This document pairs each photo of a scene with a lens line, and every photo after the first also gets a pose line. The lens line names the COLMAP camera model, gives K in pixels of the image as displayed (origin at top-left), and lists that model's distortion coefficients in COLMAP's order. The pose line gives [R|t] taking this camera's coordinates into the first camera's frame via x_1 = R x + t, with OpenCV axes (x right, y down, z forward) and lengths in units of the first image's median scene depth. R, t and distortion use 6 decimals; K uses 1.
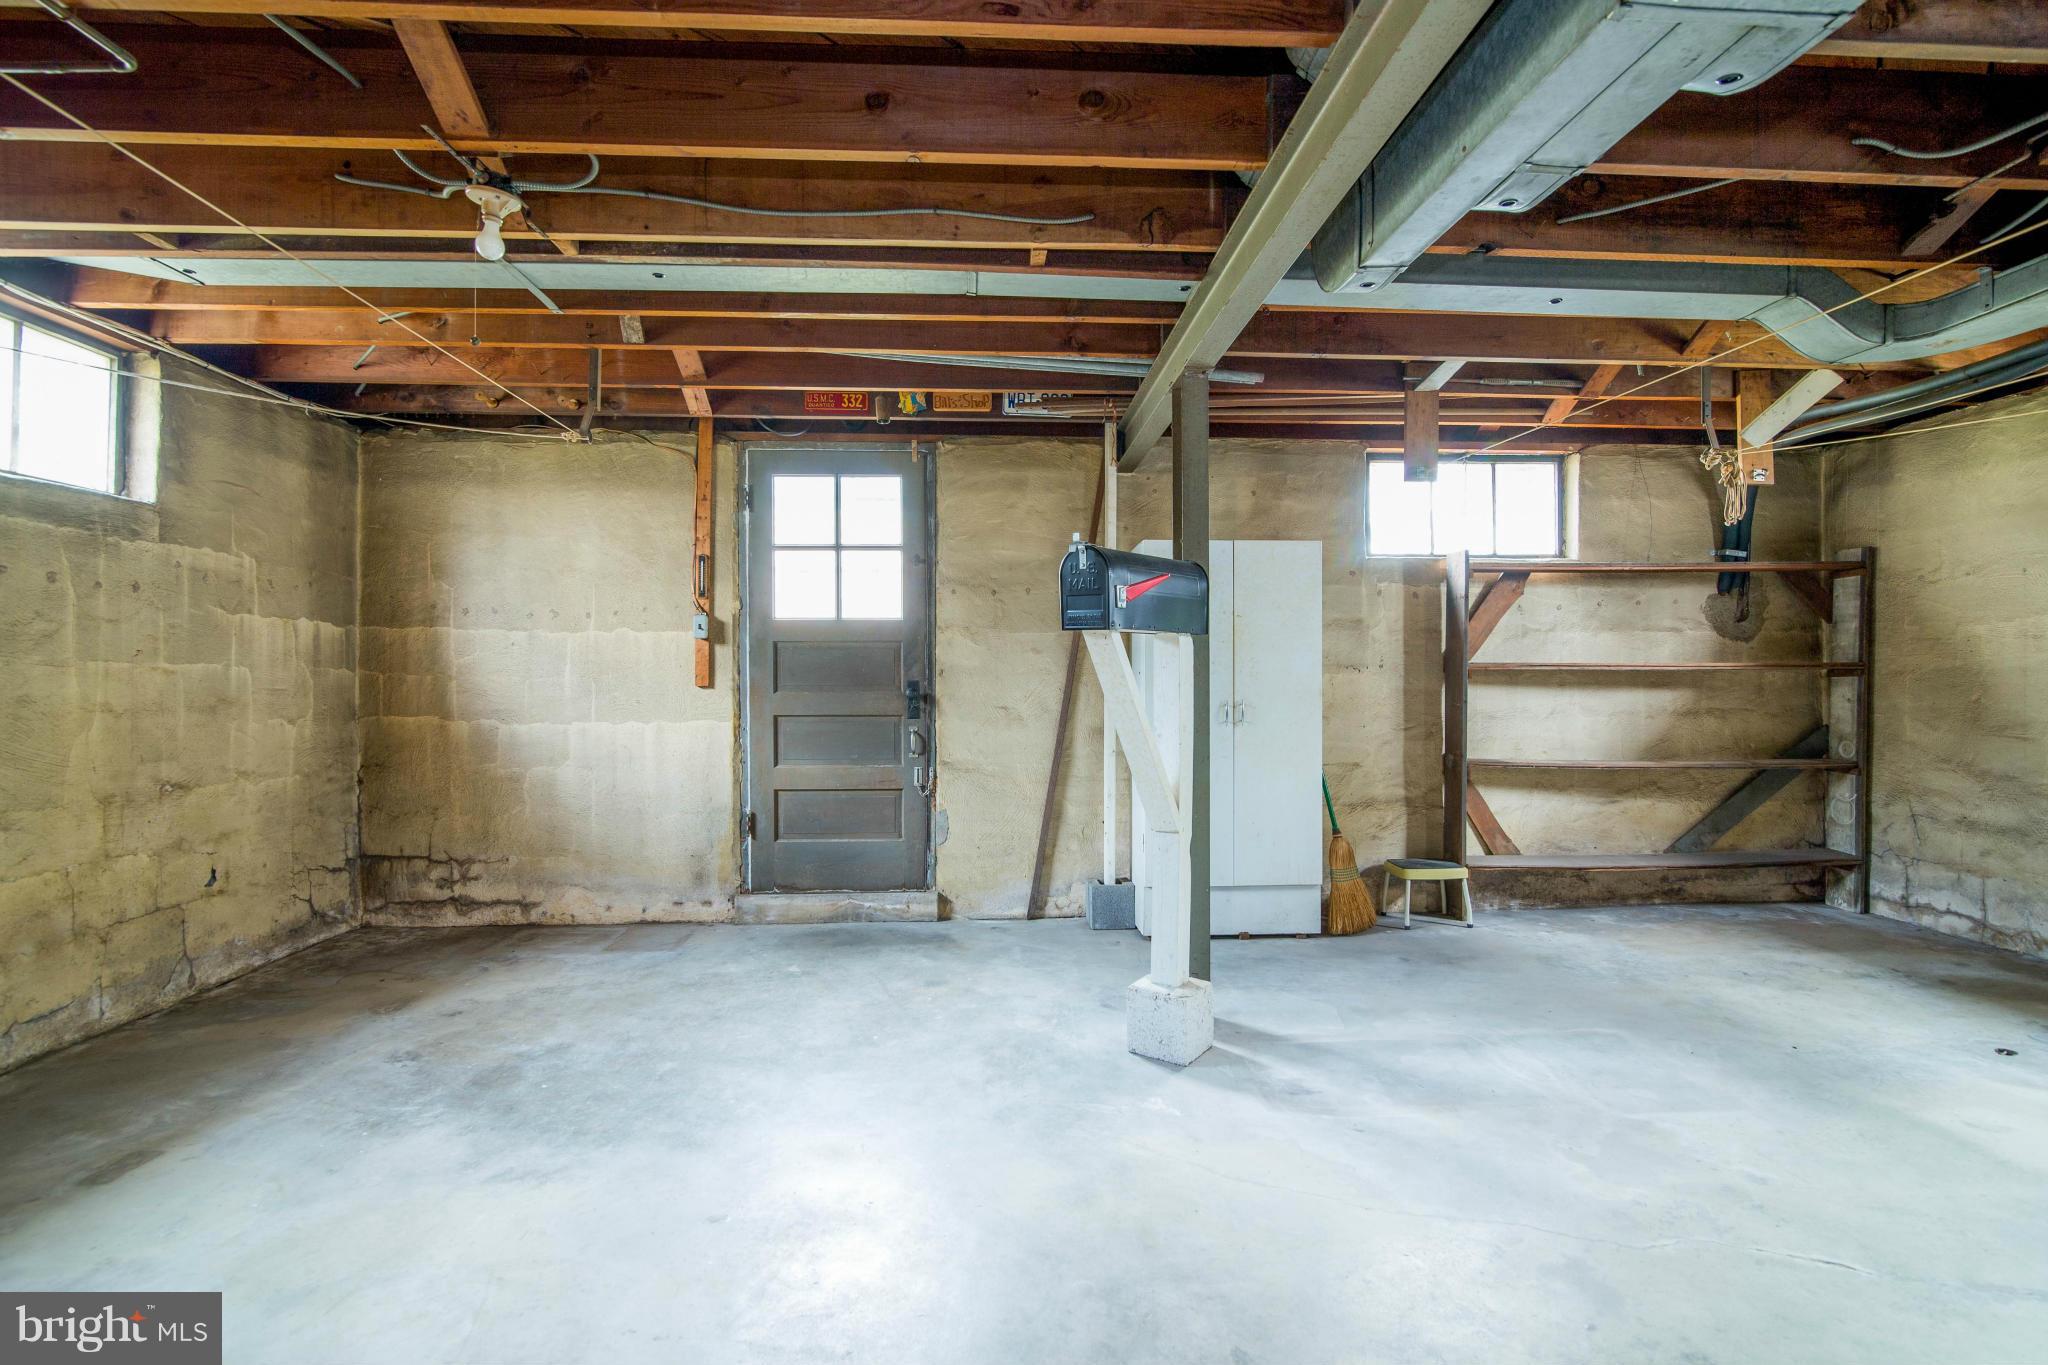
lens RADIAL K [[933.4, 0, 1020.4], [0, 933.4, 686.8], [0, 0, 1]] dist [-0.006982, 0.000933]
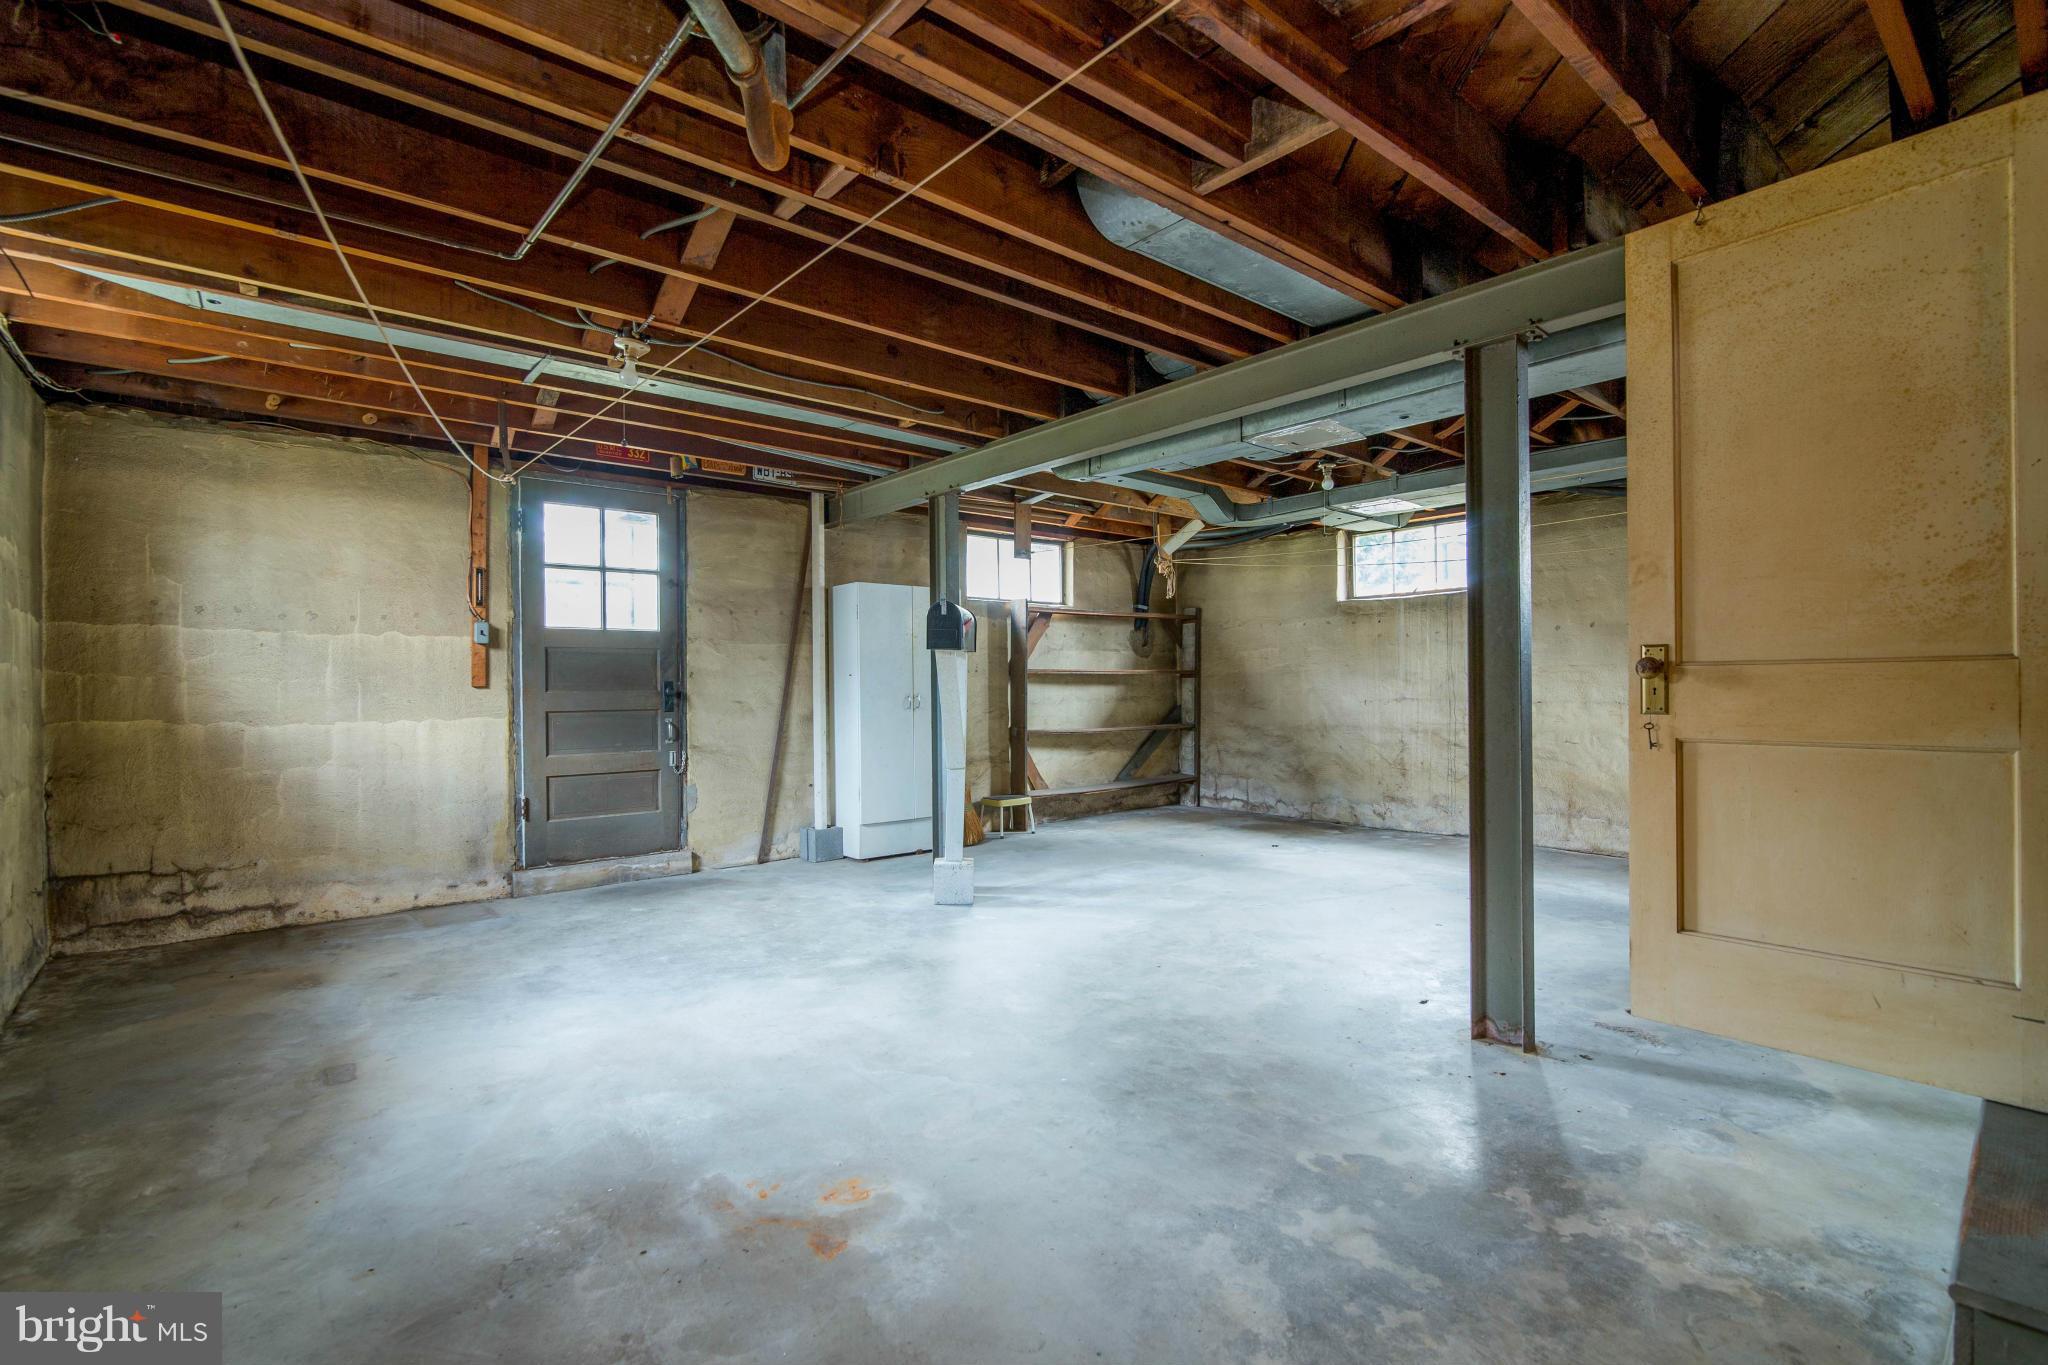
lens RADIAL K [[933.4, 0, 1020.6], [0, 933.4, 682.3], [0, 0, 1]] dist [-0.006982, 0.000933]
pose [[0.795685, -0.002598, 0.605706, -0.505467], [0.008460, 0.999941, -0.006825, 0.007532], [-0.605652, 0.010555, 0.795659, -0.270583]]
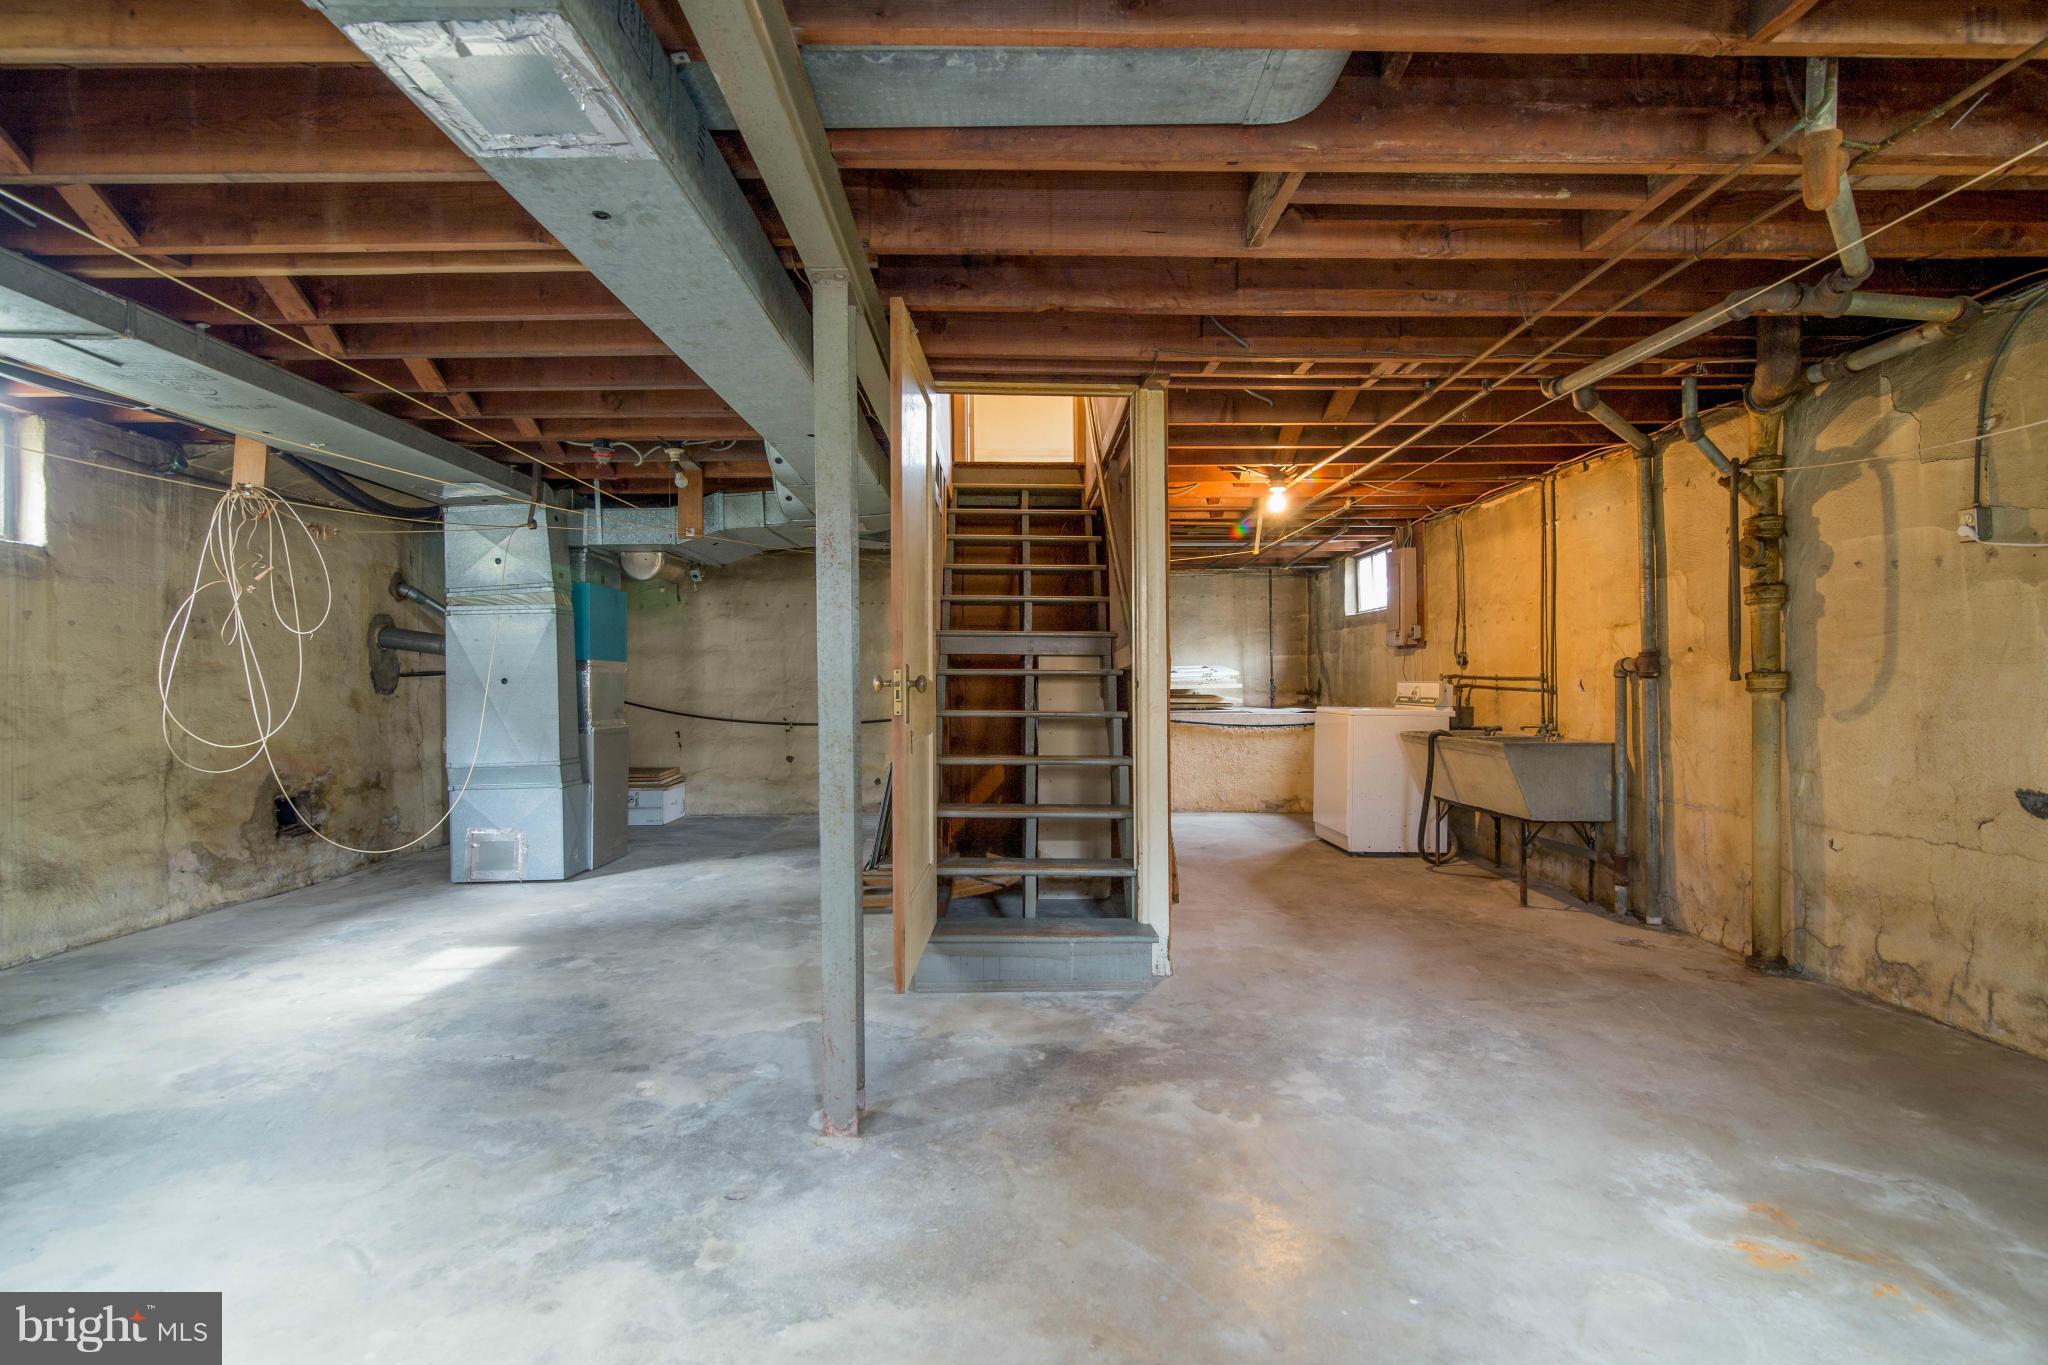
lens RADIAL K [[933.4, 0, 1023.8], [0, 933.4, 690.4], [0, 0, 1]] dist [-0.006982, 0.000933]
pose [[-0.999277, 0.006749, 0.037415, 0.038224], [0.007100, 0.999932, 0.009268, -0.002889], [-0.037350, 0.009527, -0.999257, 0.605666]]
